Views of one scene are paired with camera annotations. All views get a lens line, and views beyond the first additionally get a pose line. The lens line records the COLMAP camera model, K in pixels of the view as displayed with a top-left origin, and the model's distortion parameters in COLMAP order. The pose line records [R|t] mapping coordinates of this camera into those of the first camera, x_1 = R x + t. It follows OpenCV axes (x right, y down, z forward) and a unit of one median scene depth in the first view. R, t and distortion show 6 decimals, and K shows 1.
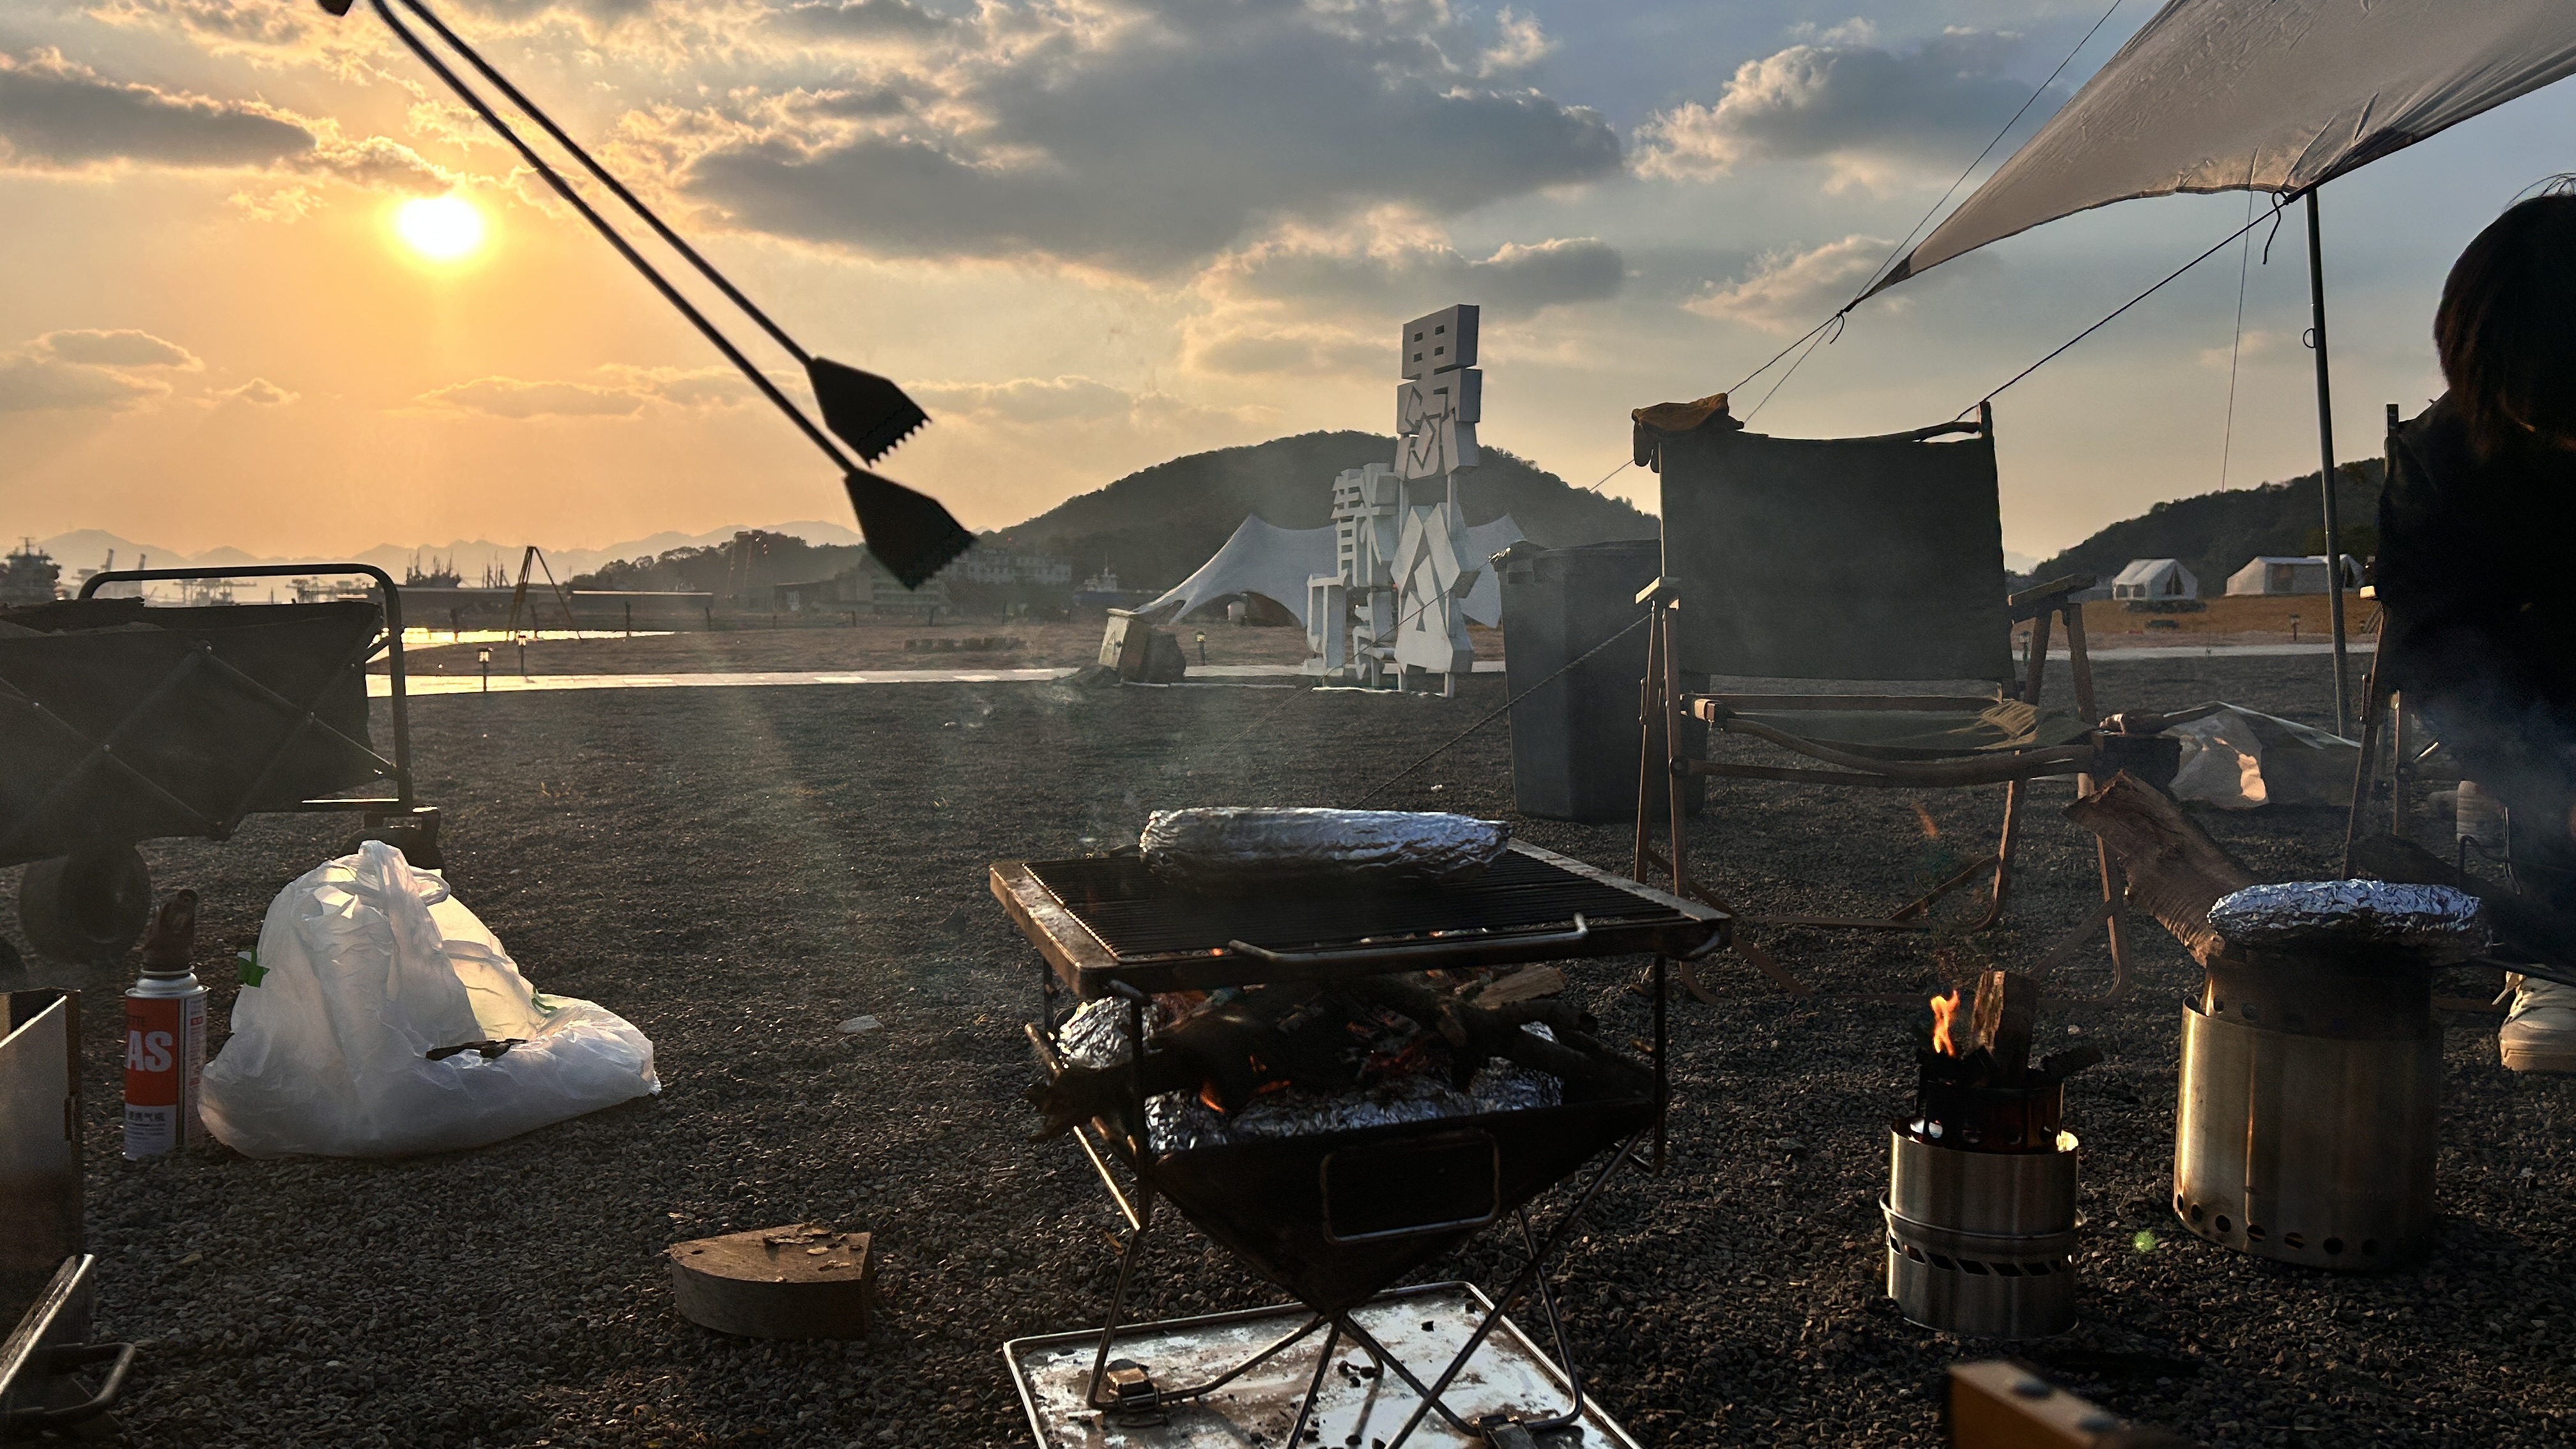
lens RADIAL K [[1947.1, 0, 1309.7], [0, 1947.1, 714.0], [0, 0, 1]] dist [0.037565, -0.000746]
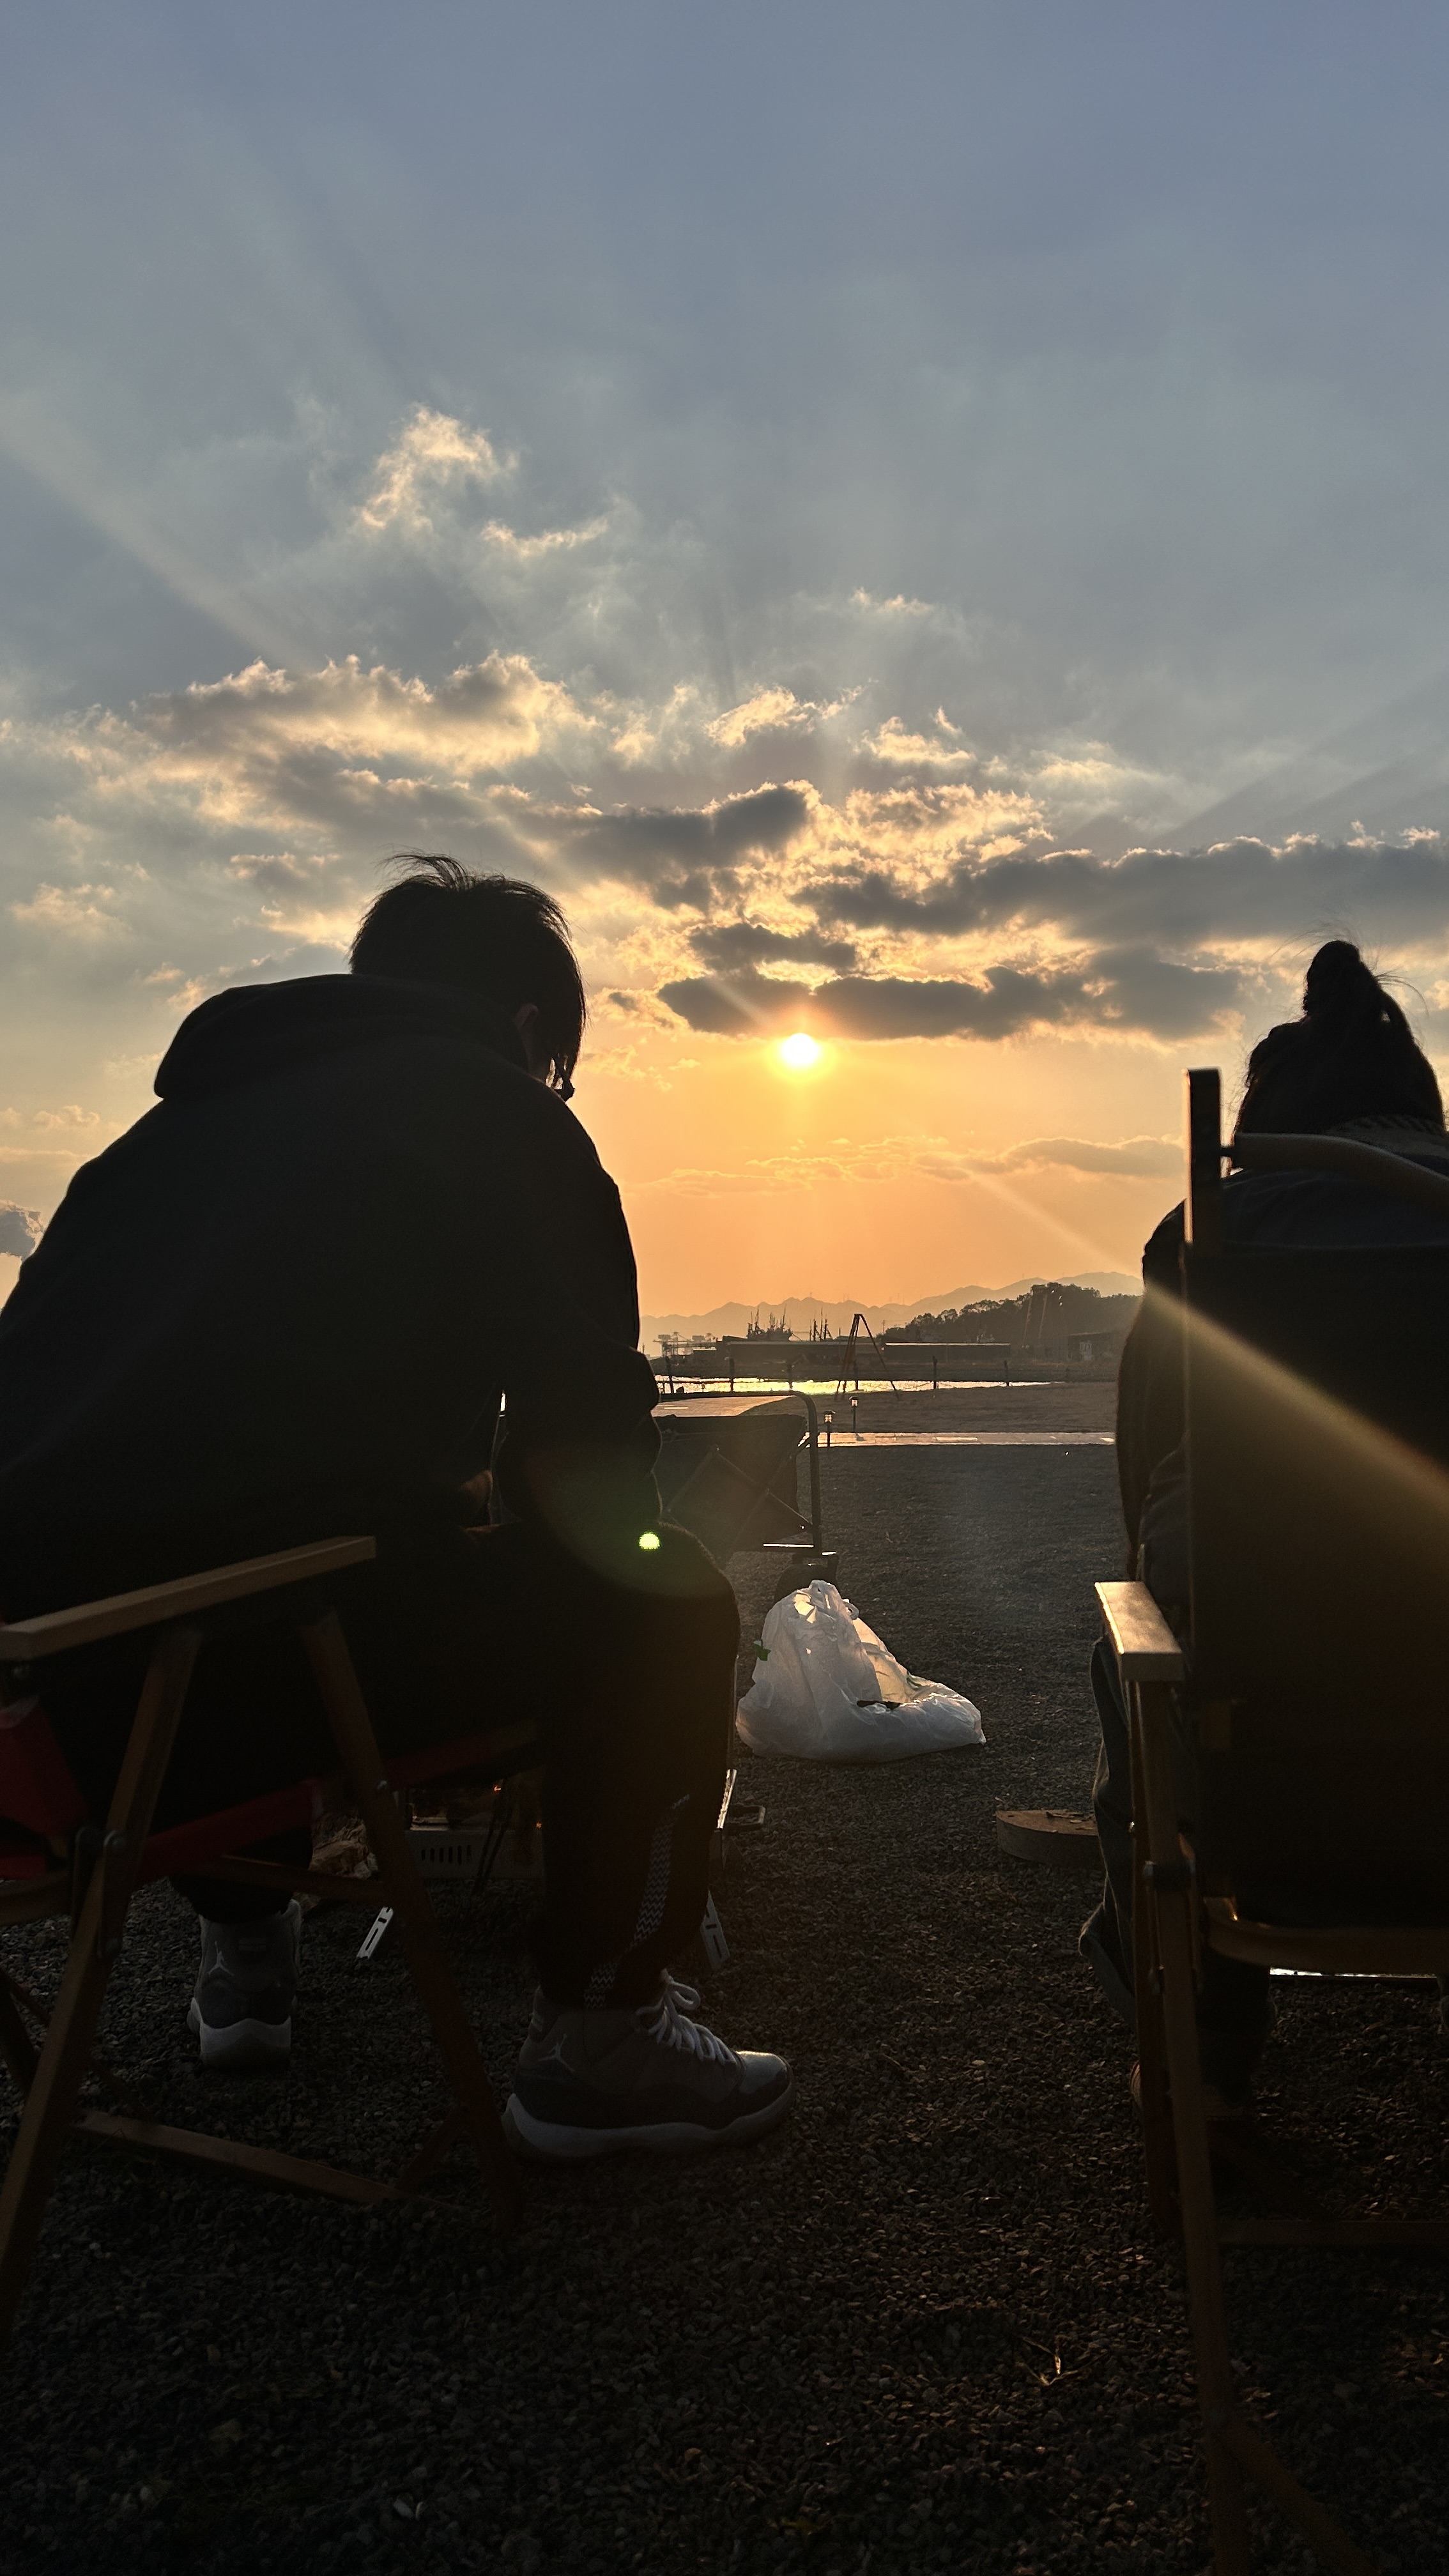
lens RADIAL K [[1947.1, 0, 724.7], [0, 1947.1, 1292.3], [0, 0, 1]] dist [0.037565, -0.000746]
pose [[0.904103, -0.019021, -0.426892, 0.159271], [-0.018084, 0.996411, -0.082696, -0.036365], [0.426932, 0.082485, 0.900514, -0.542637]]
